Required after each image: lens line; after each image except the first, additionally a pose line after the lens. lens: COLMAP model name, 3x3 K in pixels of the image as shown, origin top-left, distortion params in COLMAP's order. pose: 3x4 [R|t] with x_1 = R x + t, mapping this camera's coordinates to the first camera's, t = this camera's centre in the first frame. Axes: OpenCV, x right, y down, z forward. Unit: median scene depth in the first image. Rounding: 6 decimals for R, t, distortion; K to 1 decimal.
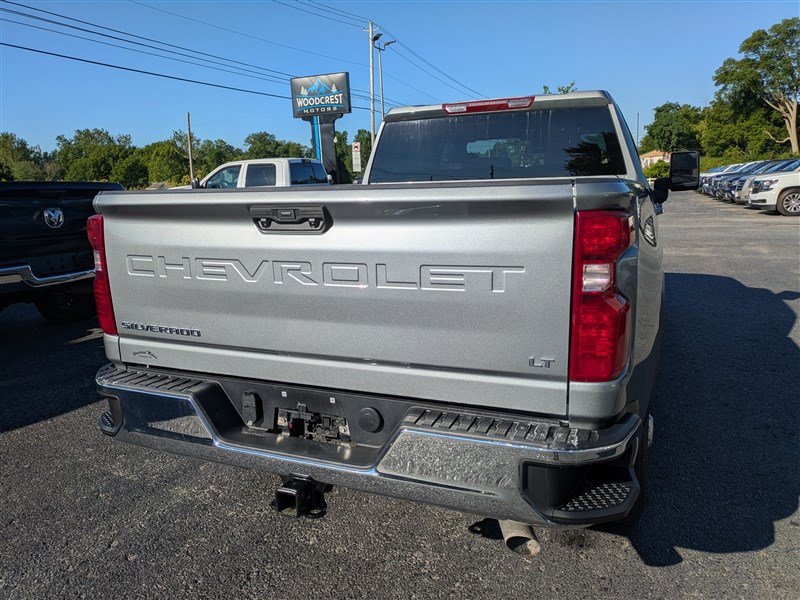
lens RADIAL K [[599.5, 0, 374.9], [0, 599.5, 302.4], [0, 0, 1]] dist [0.058116, -0.056986]
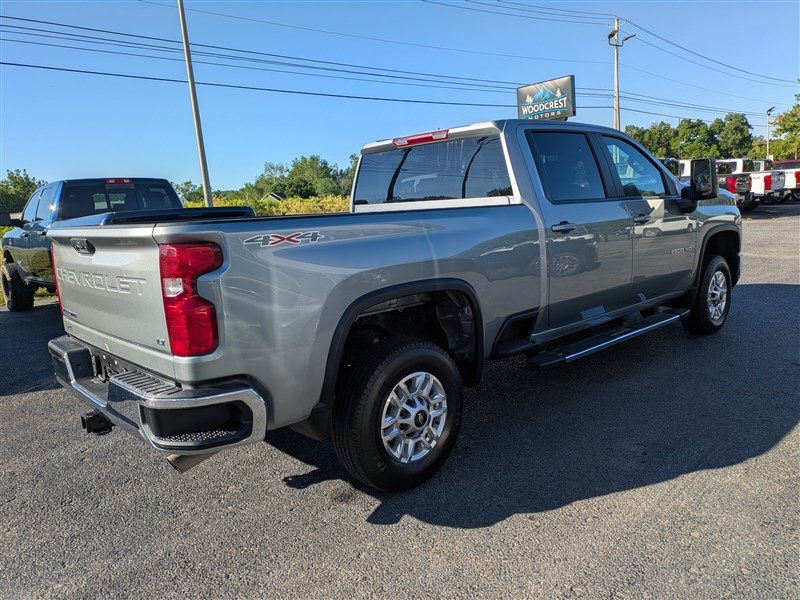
lens RADIAL K [[599.5, 0, 397.1], [0, 599.5, 294.2], [0, 0, 1]] dist [0.058116, -0.056986]
pose [[0.913261, 0.030558, -0.406226, 0.103904], [-0.038114, 0.999218, -0.010520, -0.002044], [0.405587, 0.025090, 0.913712, -0.011777]]
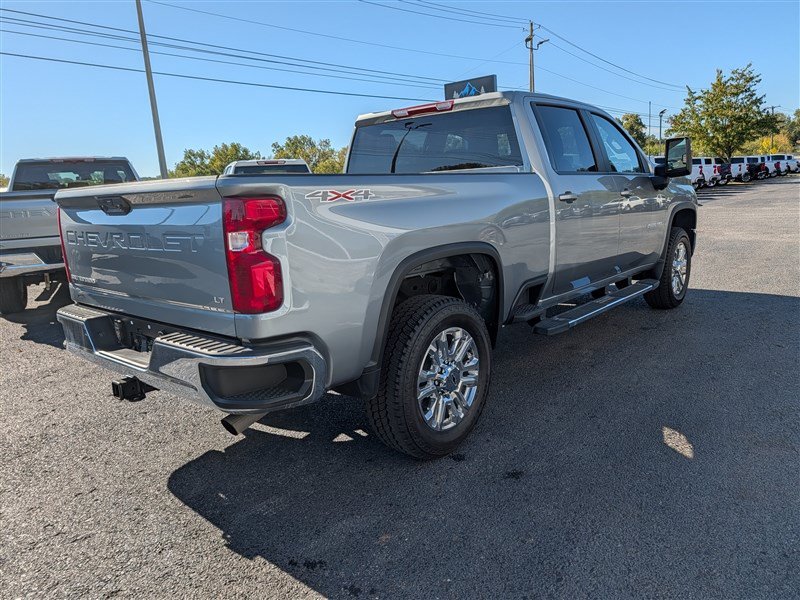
lens RADIAL K [[599.5, 0, 390.5], [0, 599.5, 288.4], [0, 0, 1]] dist [0.058116, -0.056986]
pose [[0.955677, 0.022986, -0.293520, 0.079408], [-0.027029, 0.999587, -0.009724, 0.005616], [0.293175, 0.017227, 0.955904, -0.021525]]
